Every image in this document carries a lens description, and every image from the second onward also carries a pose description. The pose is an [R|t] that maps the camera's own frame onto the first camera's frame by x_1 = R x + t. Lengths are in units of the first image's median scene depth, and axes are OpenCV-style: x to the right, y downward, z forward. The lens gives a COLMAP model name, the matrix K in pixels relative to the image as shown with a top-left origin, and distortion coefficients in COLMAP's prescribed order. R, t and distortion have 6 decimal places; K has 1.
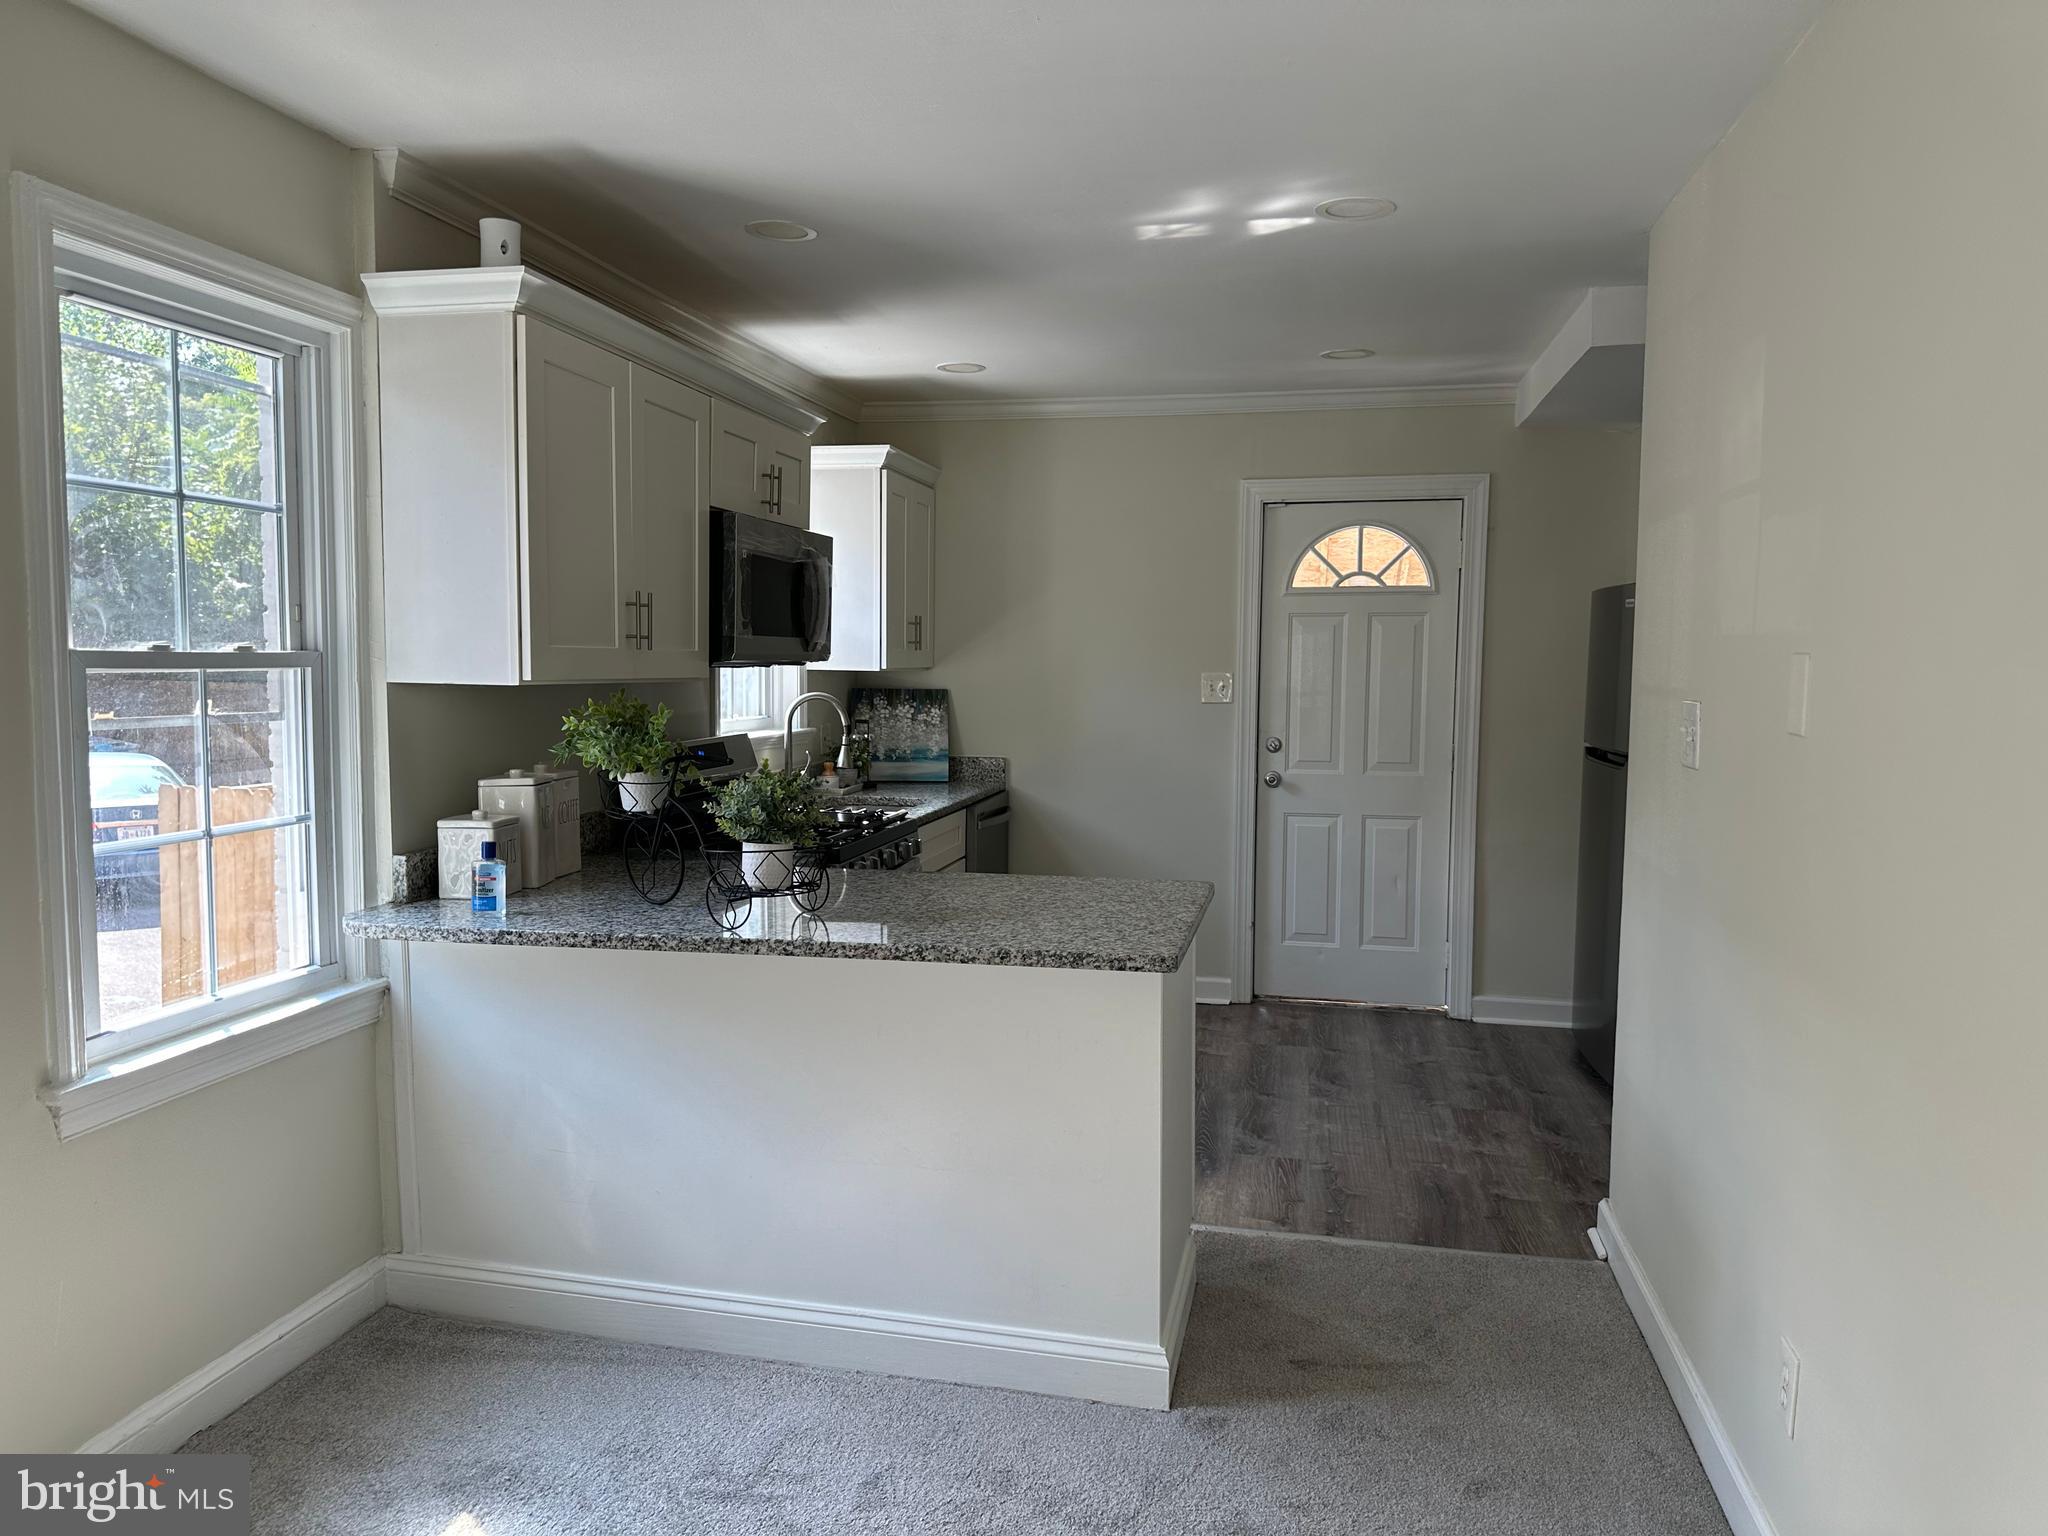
lens RADIAL K [[1443.6, 0, 1038.9], [0, 1443.6, 769.4], [0, 0, 1]] dist [0.021929, -0.054140]
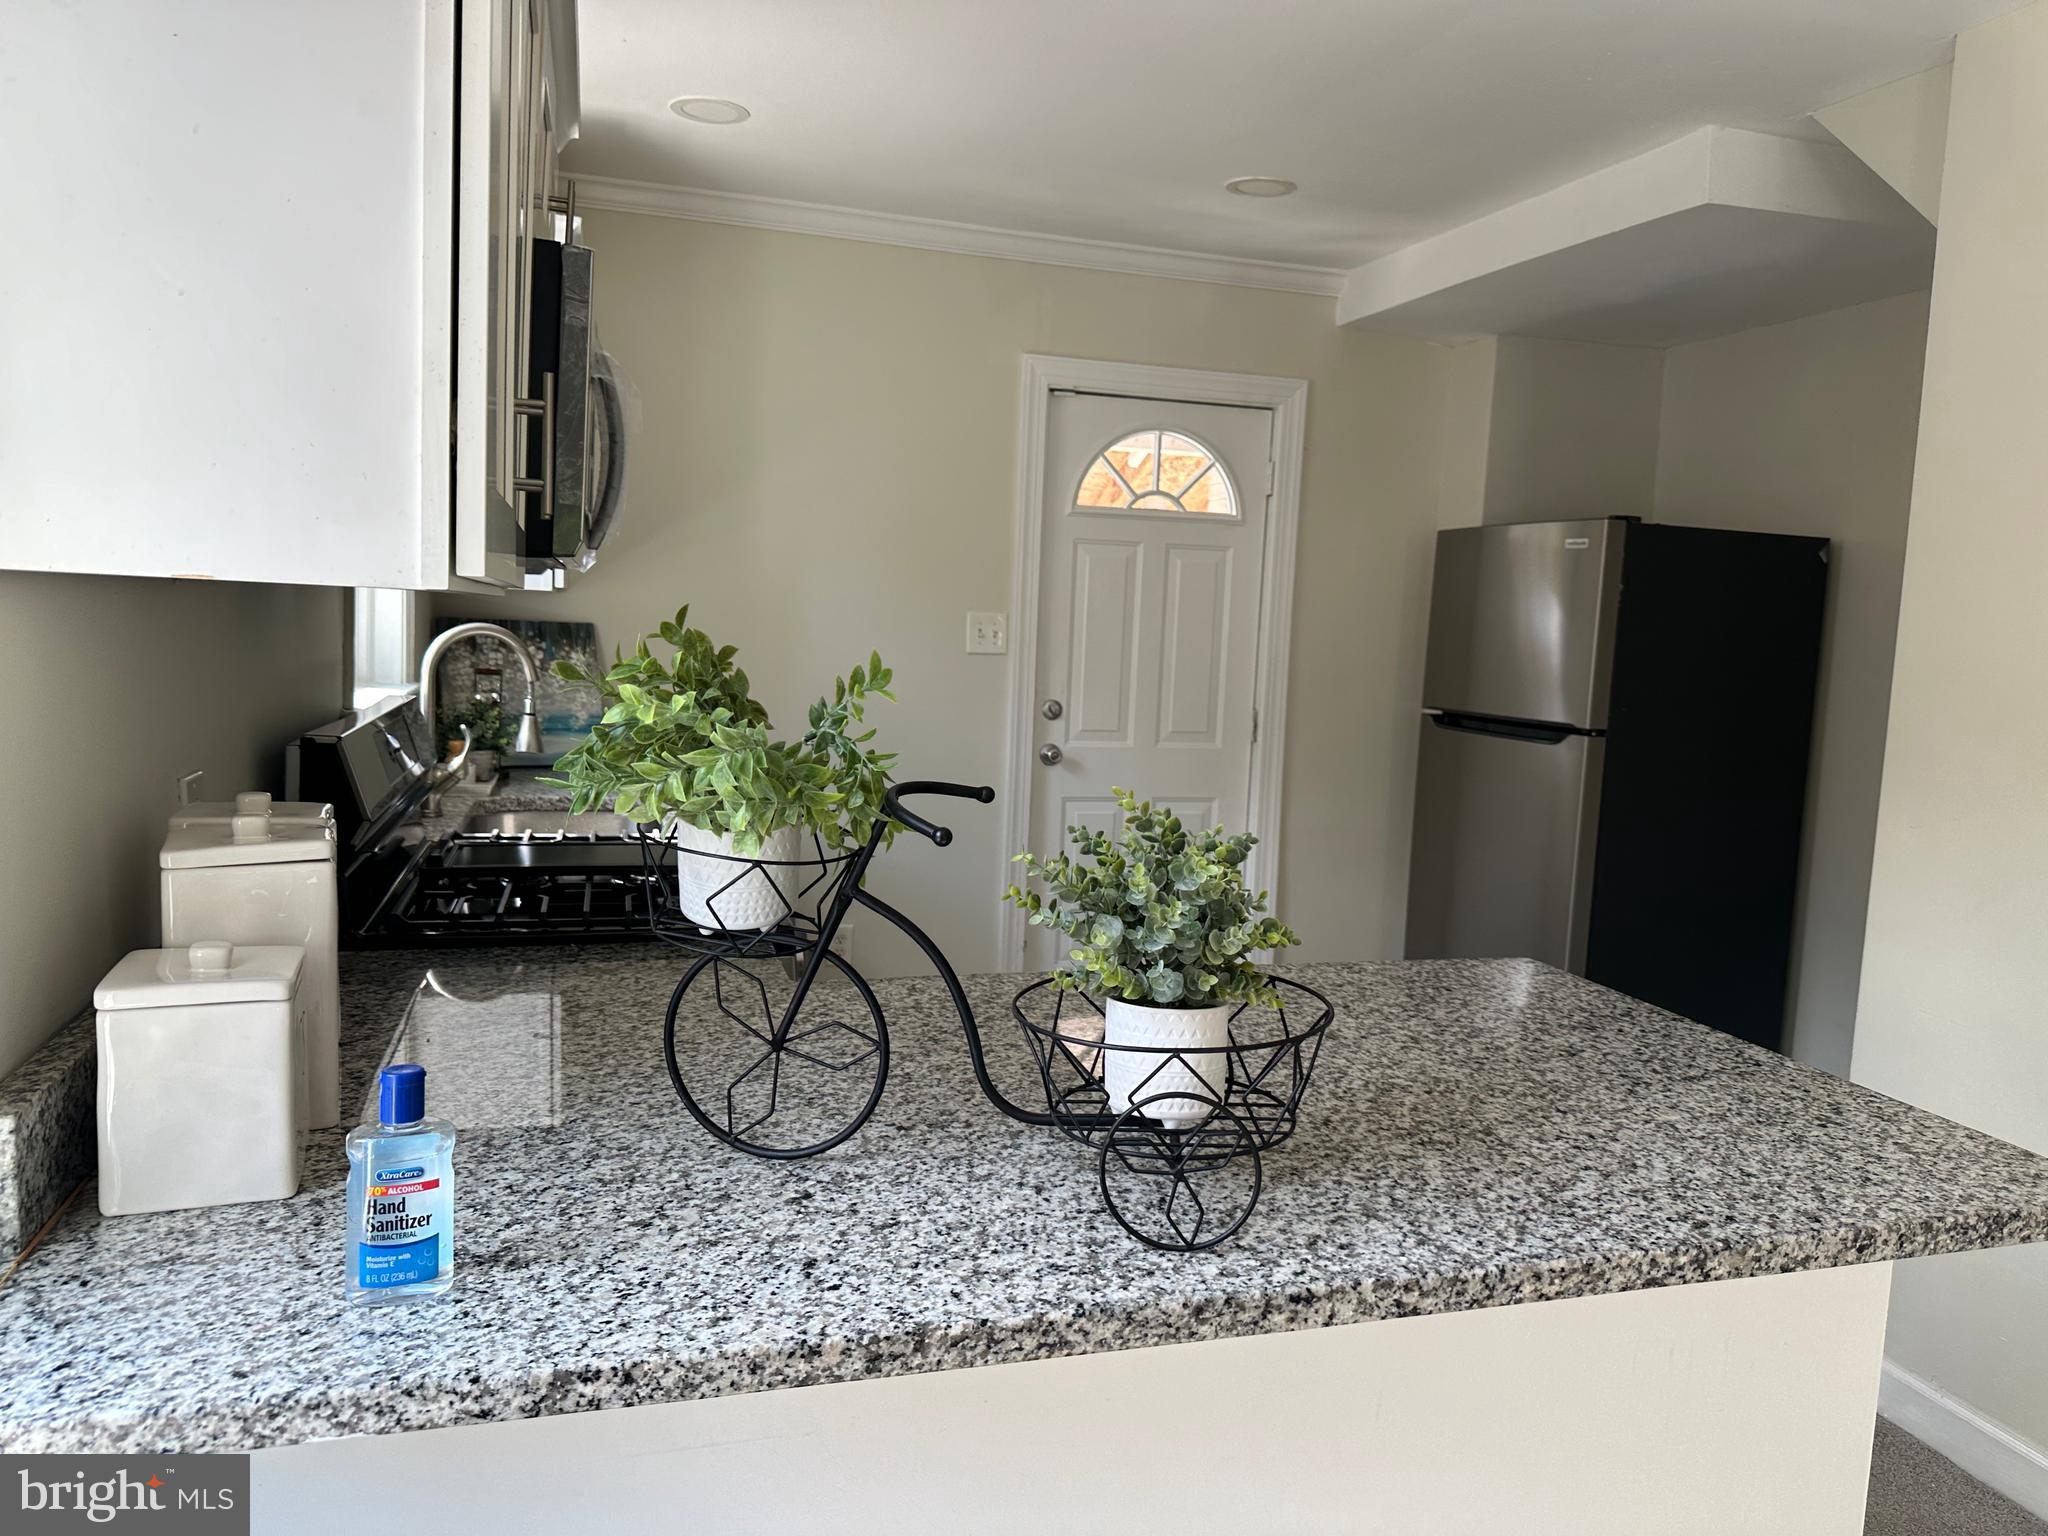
lens RADIAL K [[1443.6, 0, 1039.3], [0, 1443.6, 778.3], [0, 0, 1]] dist [0.021929, -0.054140]
pose [[0.882782, -0.020878, 0.469319, -0.342966], [-0.001116, 0.998916, 0.046538, -0.027196], [-0.469781, -0.041607, 0.881802, 0.546380]]
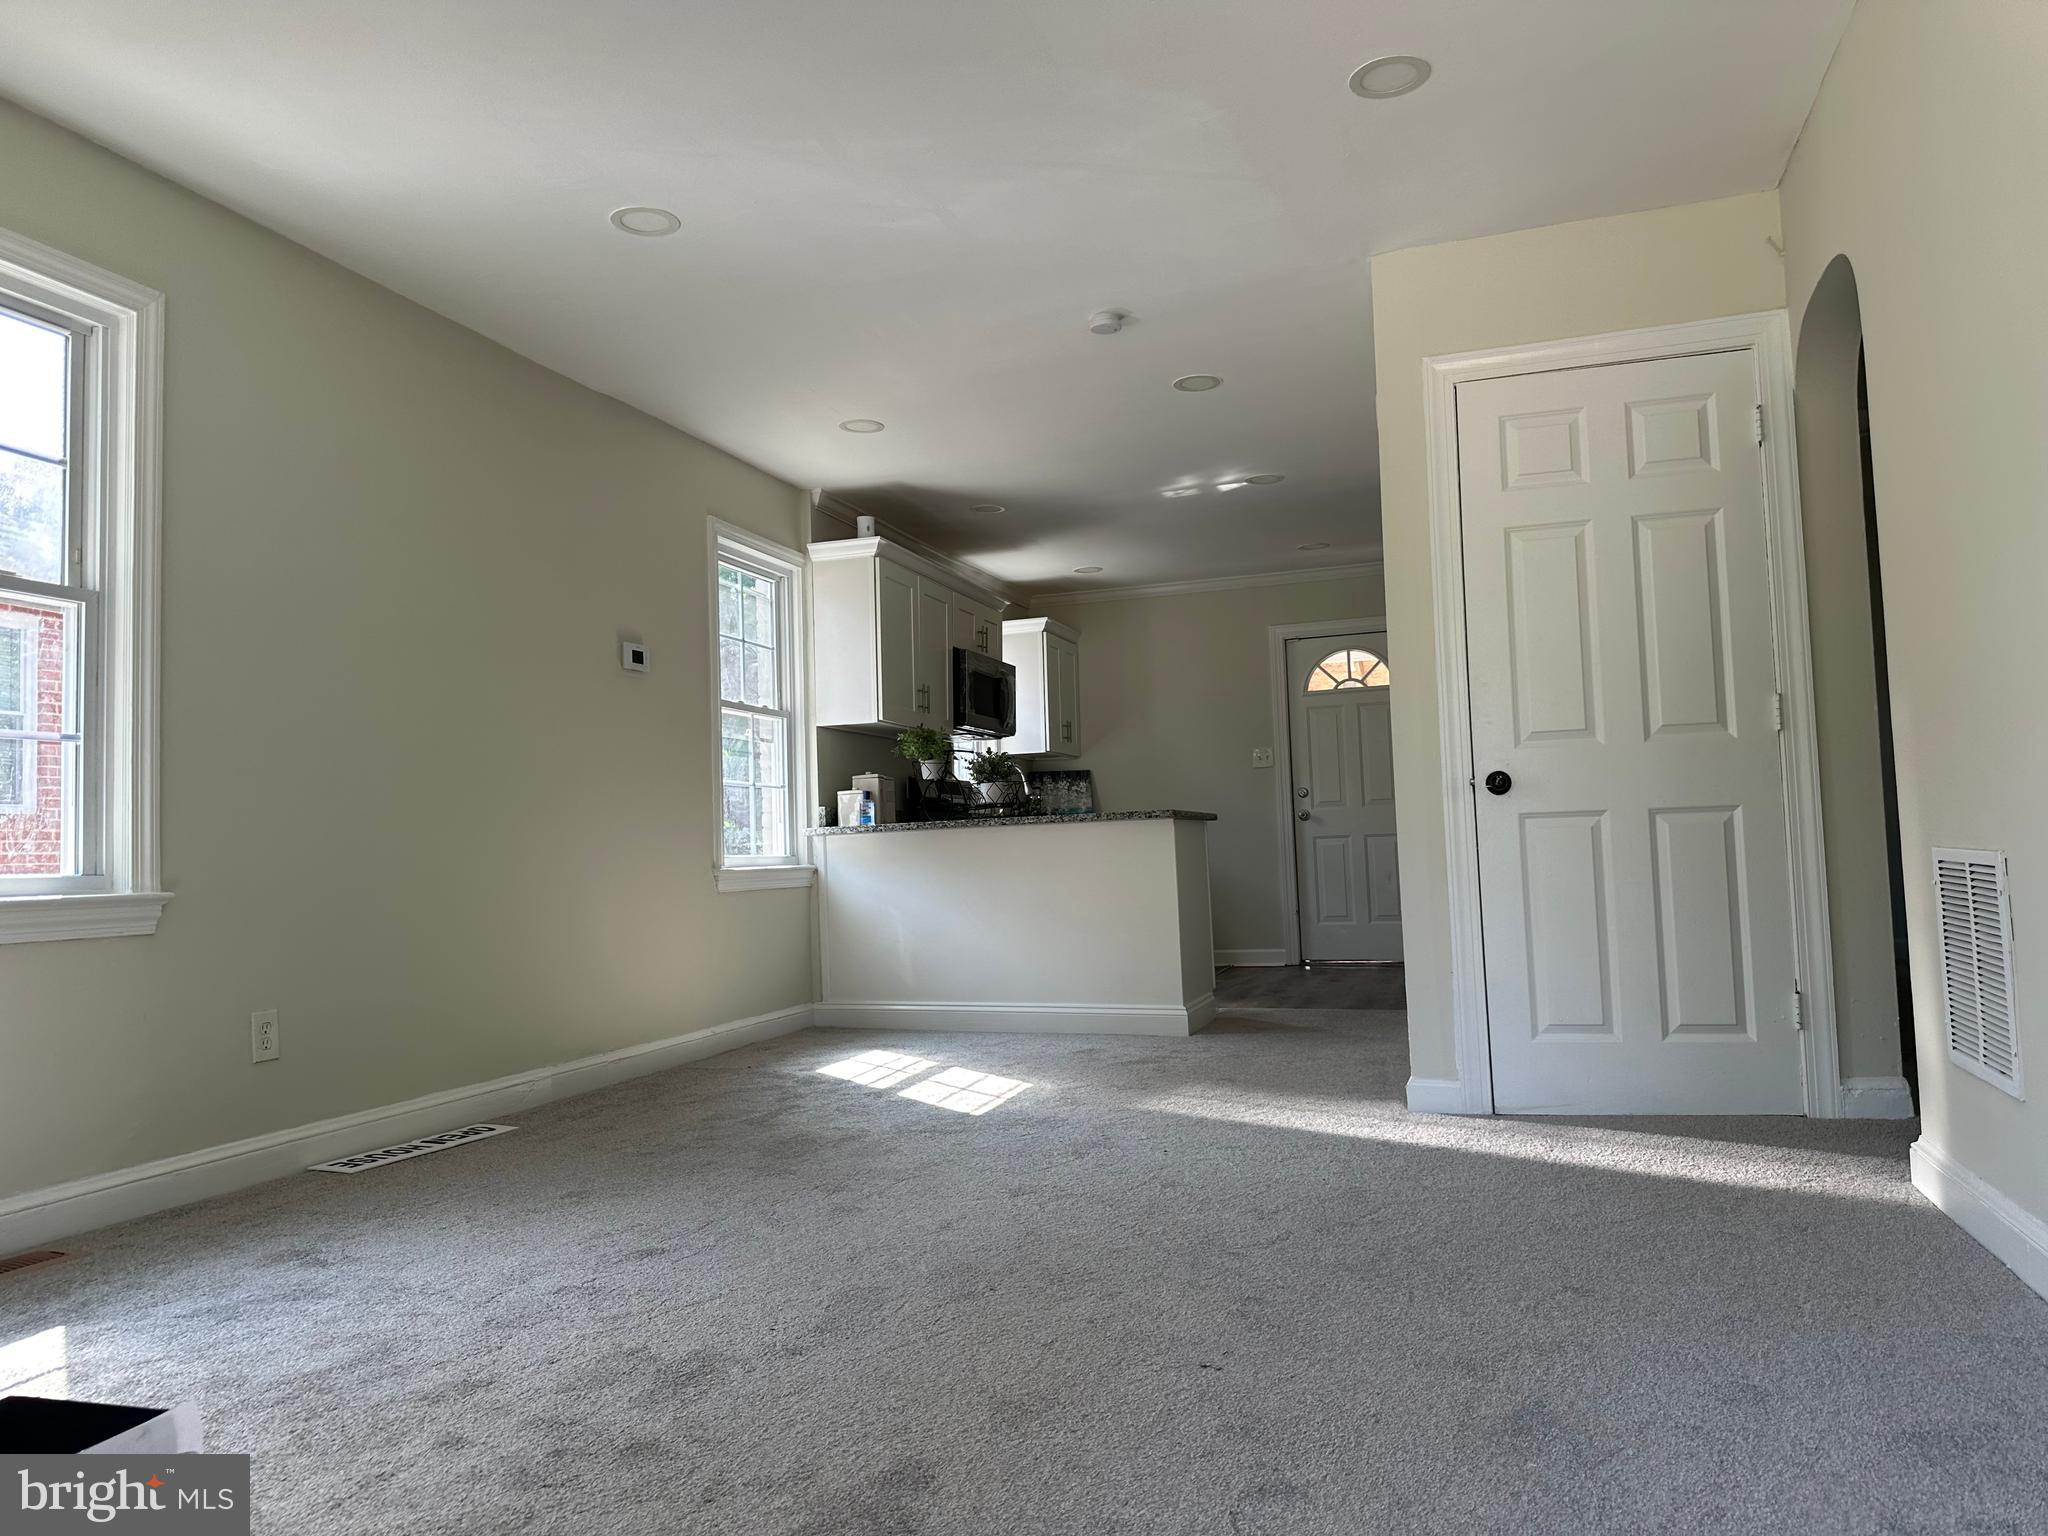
lens RADIAL K [[1443.6, 0, 1001.6], [0, 1443.6, 765.6], [0, 0, 1]] dist [0.021929, -0.054140]
pose [[0.988161, -0.050957, -0.144713, 0.118553], [0.029714, 0.988937, -0.145328, 0.284615], [0.150517, 0.139307, 0.978743, -0.944767]]
